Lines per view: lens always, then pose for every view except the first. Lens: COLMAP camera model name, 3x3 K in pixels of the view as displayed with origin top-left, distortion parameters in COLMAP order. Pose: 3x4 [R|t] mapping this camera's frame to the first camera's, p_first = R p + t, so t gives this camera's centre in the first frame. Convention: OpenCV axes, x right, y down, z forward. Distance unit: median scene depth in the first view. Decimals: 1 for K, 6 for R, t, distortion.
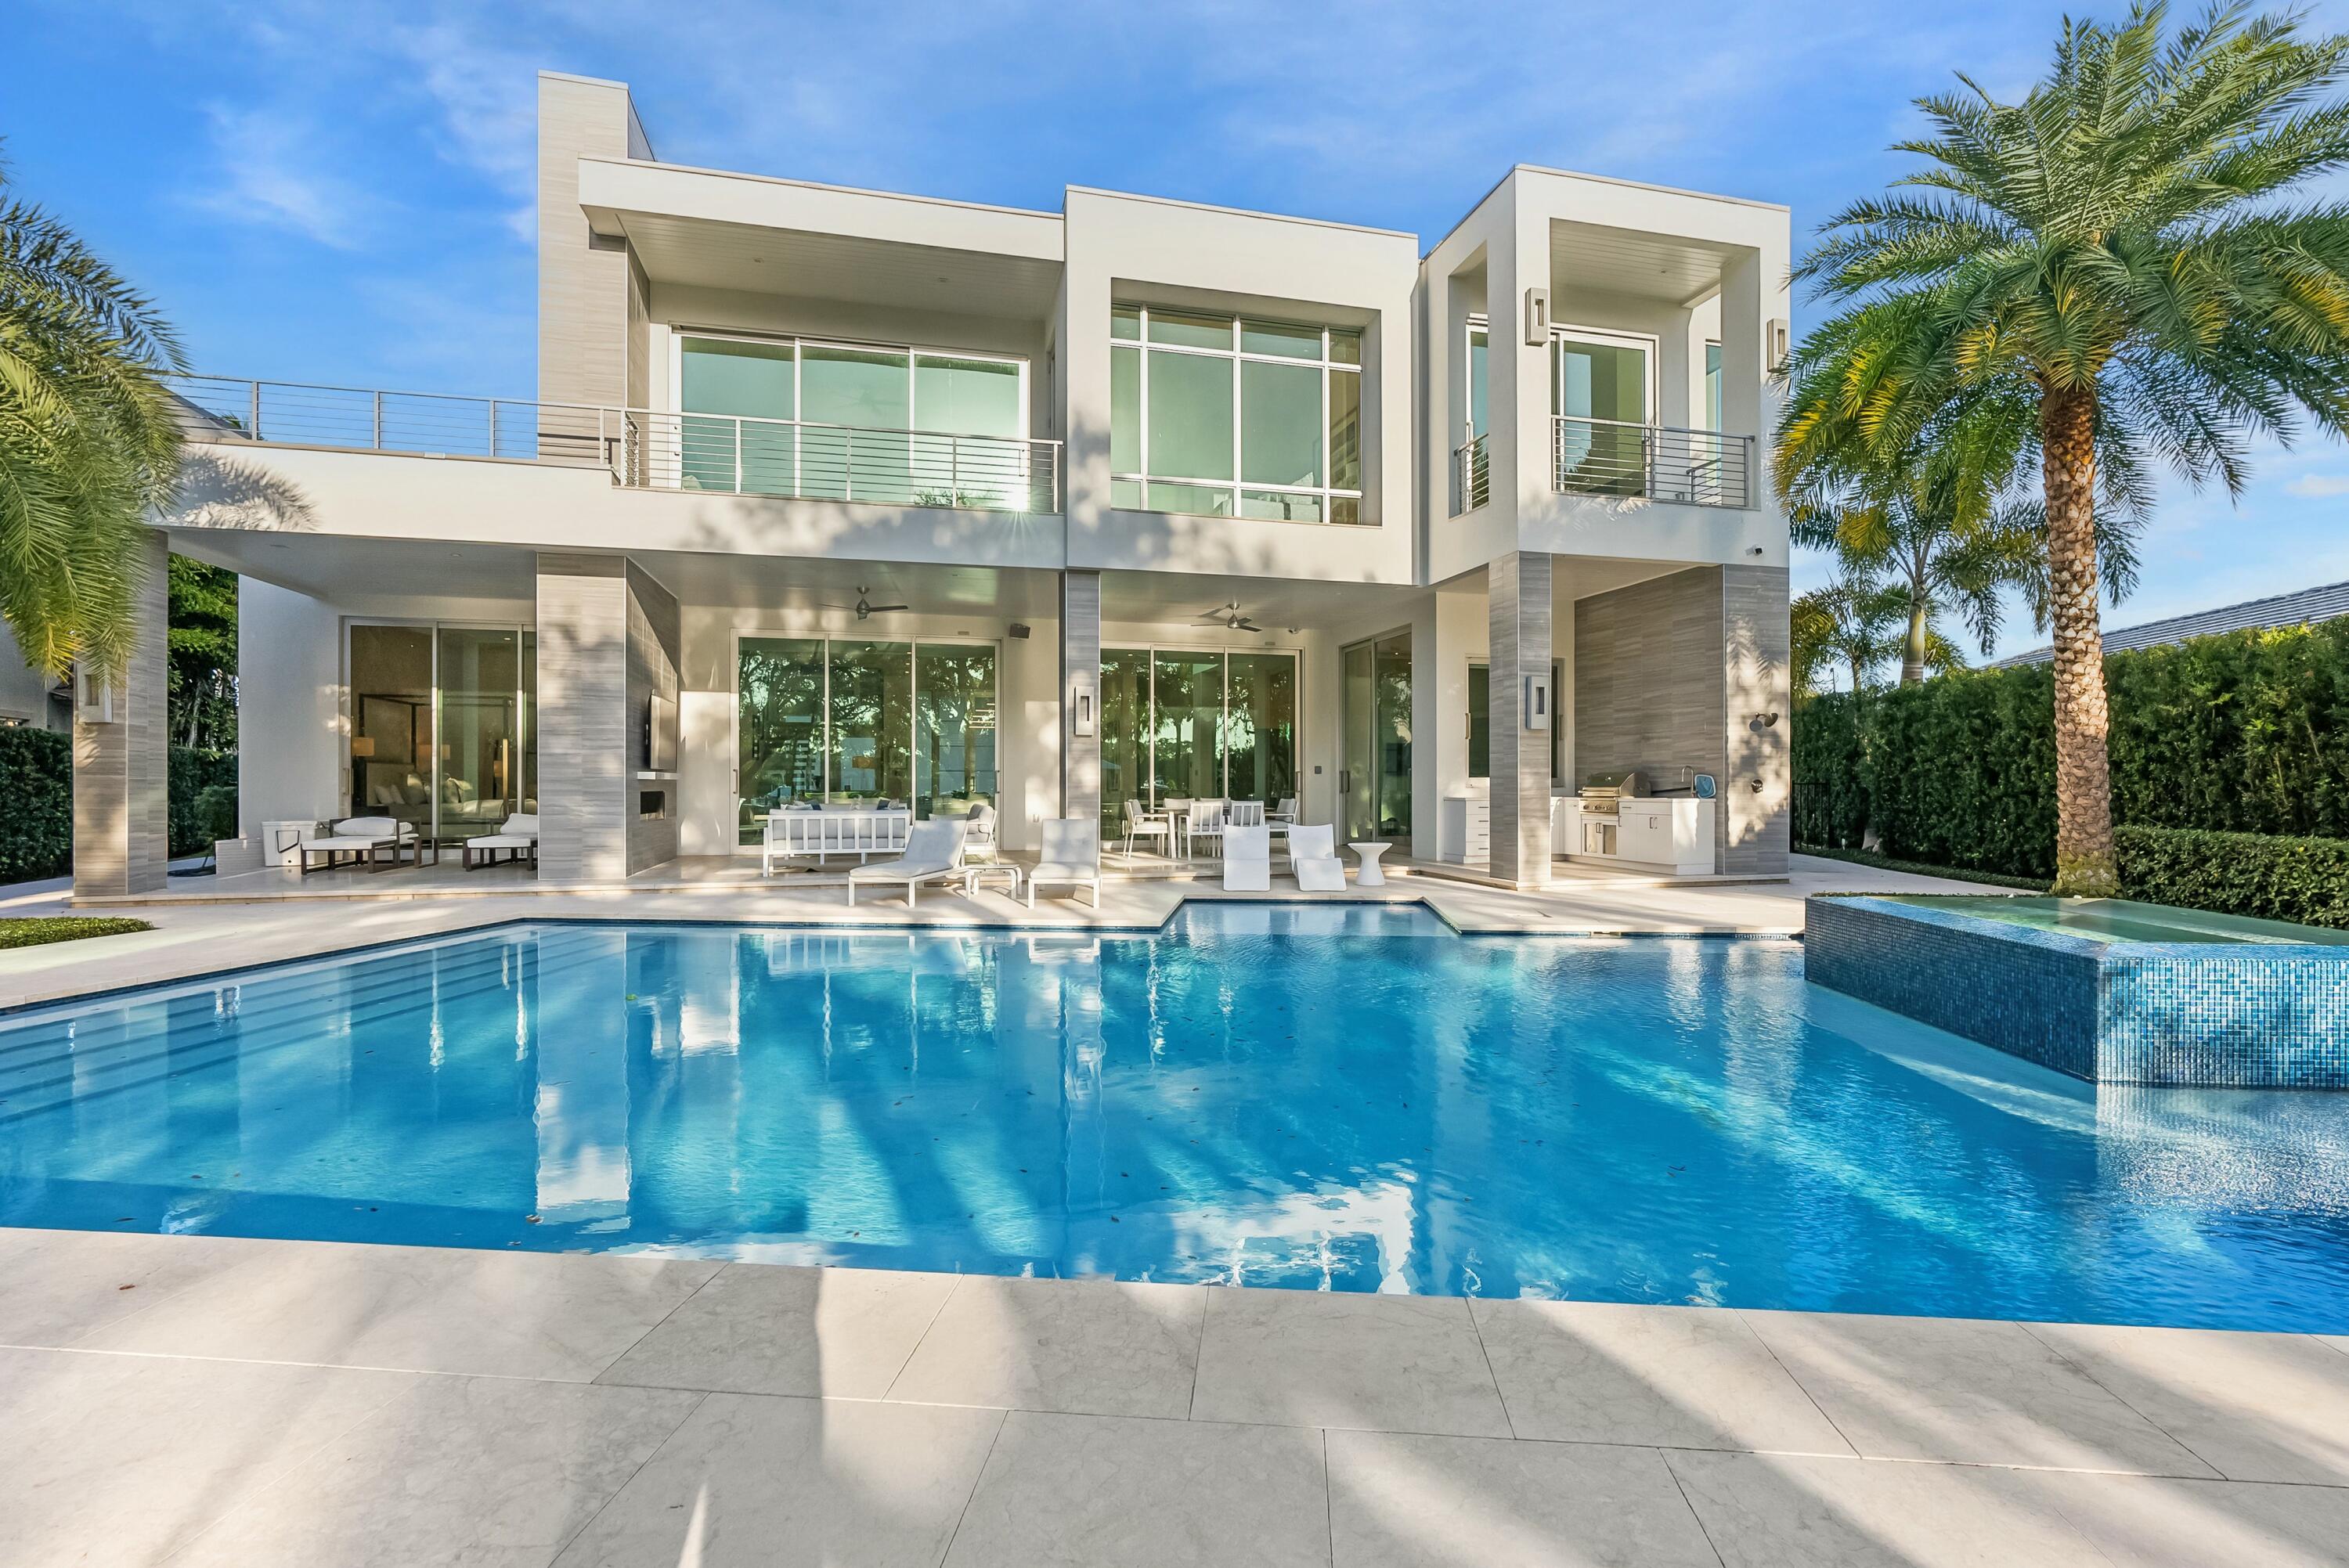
lens RADIAL K [[1081.6, 0, 1167.2], [0, 1081.6, 775.0], [0, 0, 1]] dist [-0.002598, -0.000433]
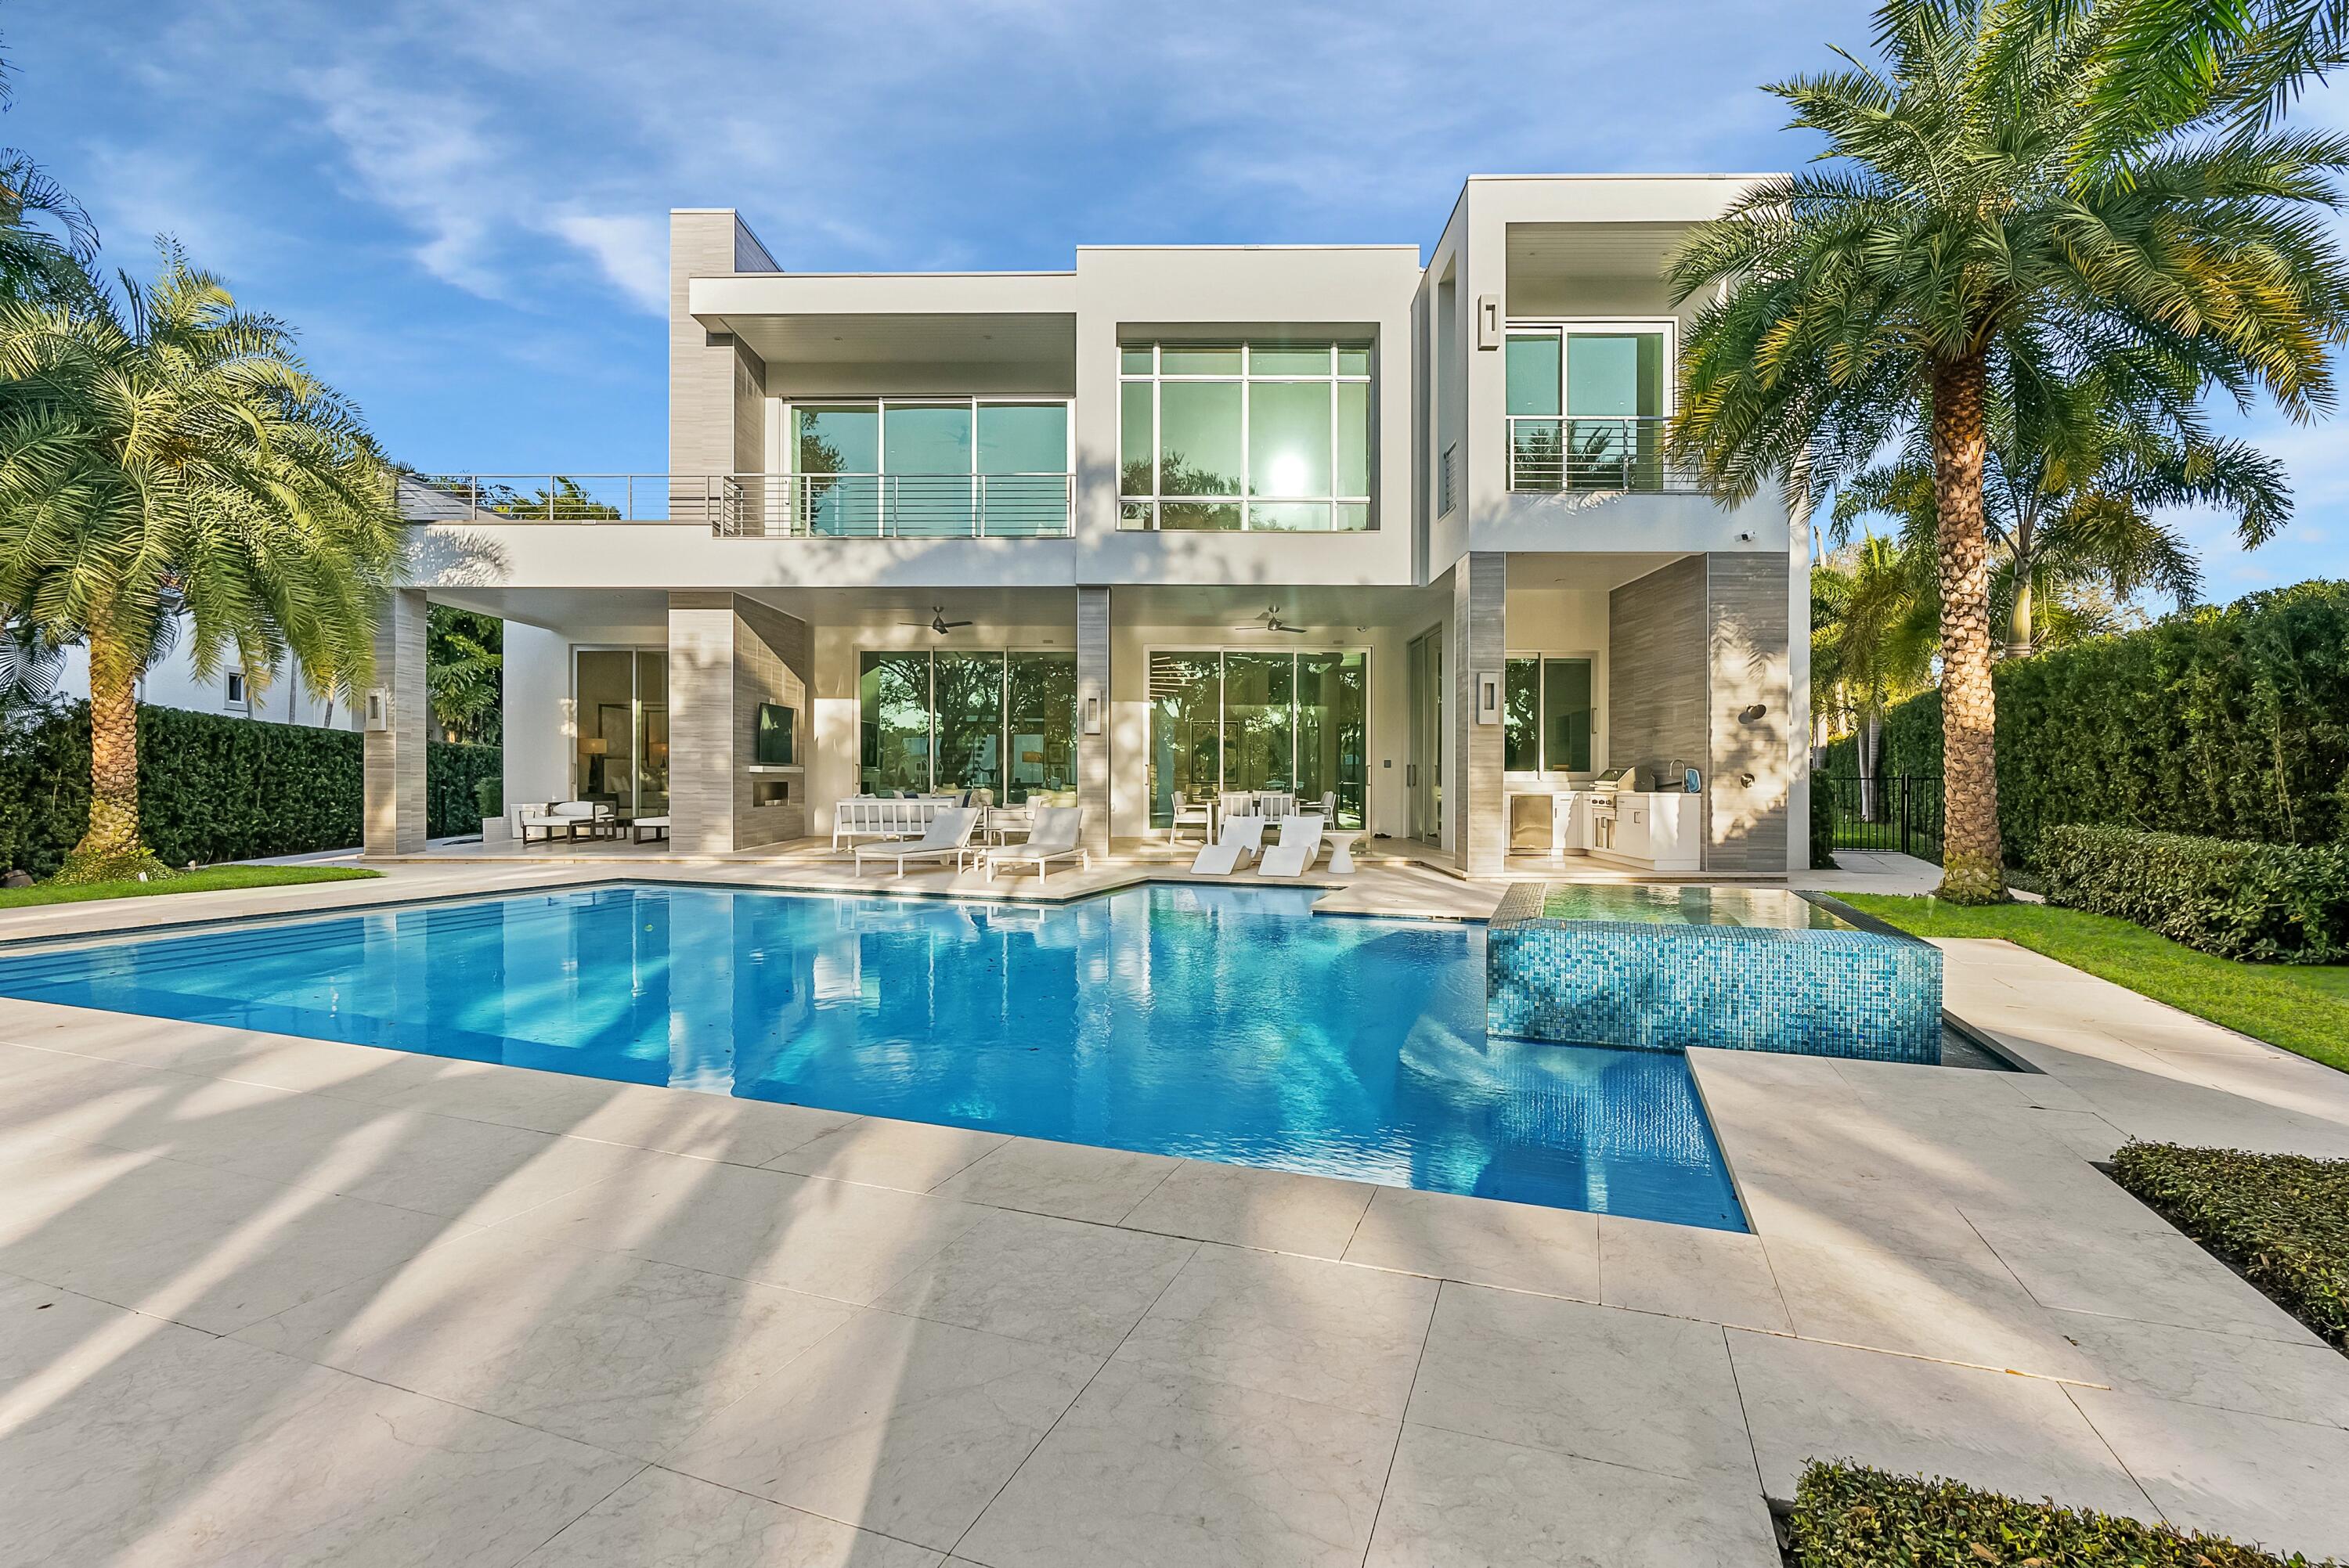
lens RADIAL K [[1091.0, 0, 1161.8], [0, 1091.0, 779.1], [0, 0, 1]] dist [-0.003966, -0.000189]
pose [[0.965179, 0.002802, -0.261576, 0.295237], [-0.000380, 0.999957, 0.009312, 0.000081], [0.261591, -0.008888, 0.965138, -0.076857]]
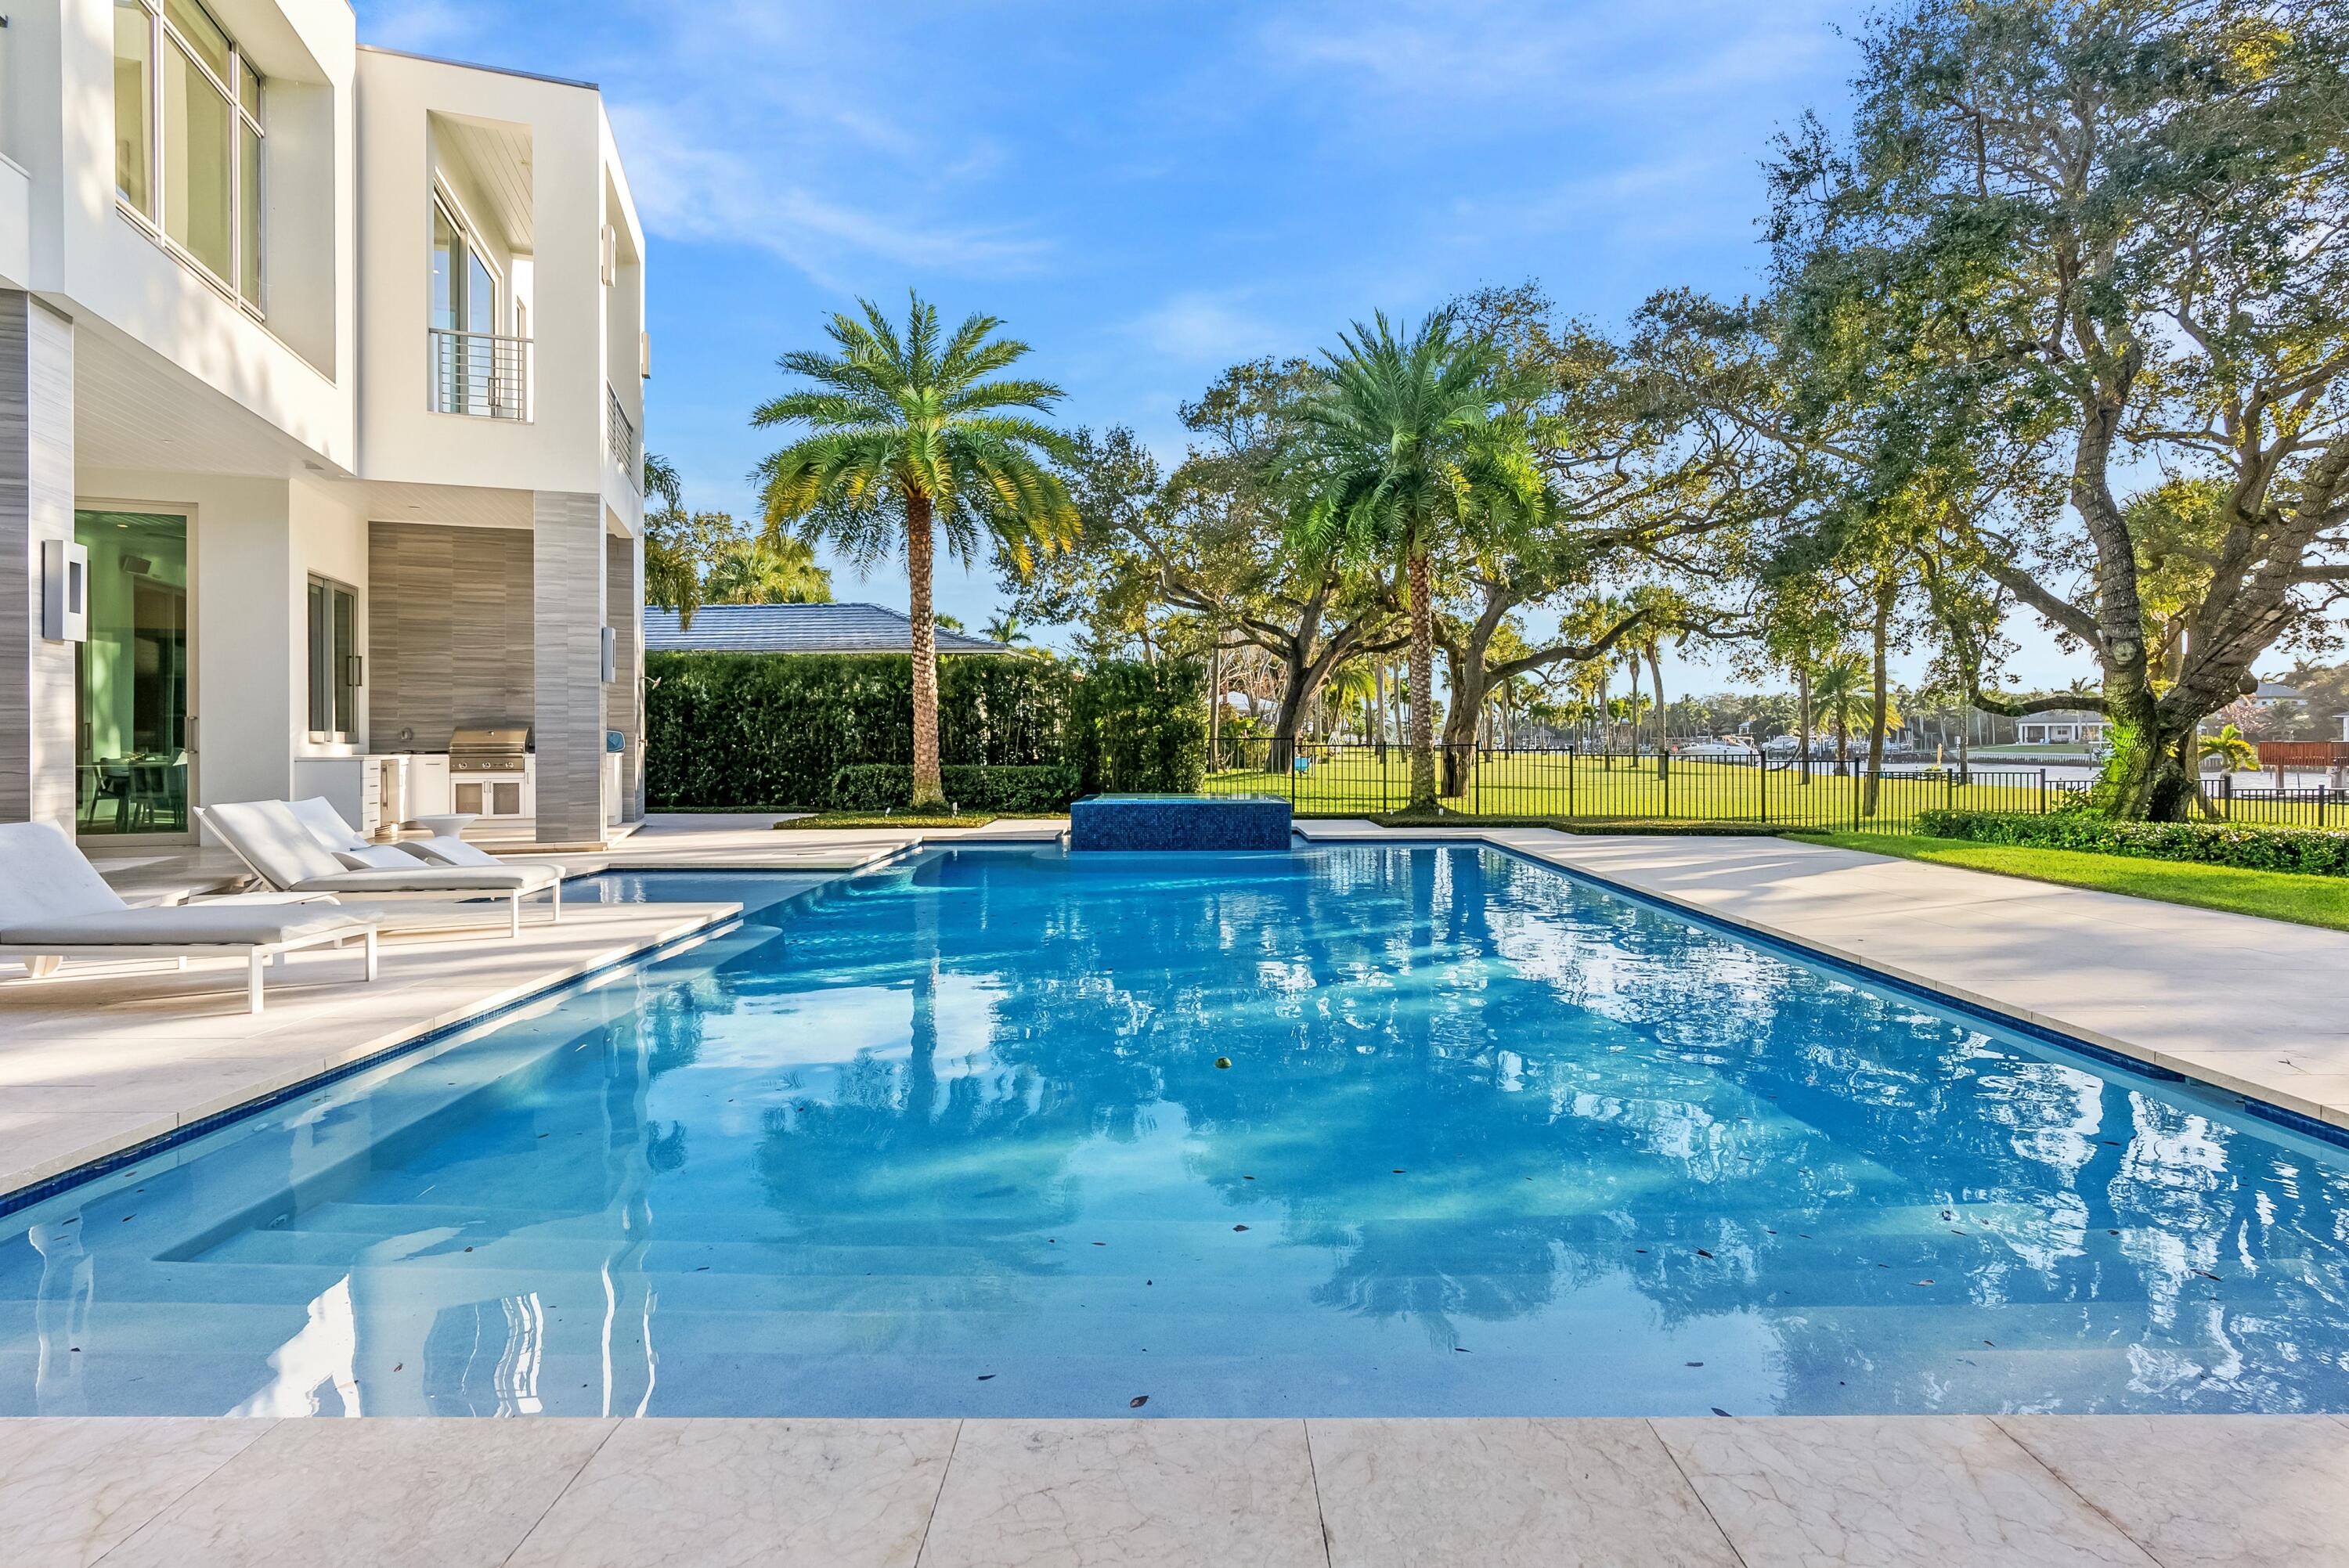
lens RADIAL K [[1091.7, 0, 1181.5], [0, 1091.7, 750.4], [0, 0, 1]] dist [-0.003163, -0.000398]
pose [[-0.103716, -0.008346, 0.994572, -0.649902], [-0.008505, 0.999936, 0.007504, 0.006719], [-0.994571, -0.007681, -0.103780, 0.552786]]
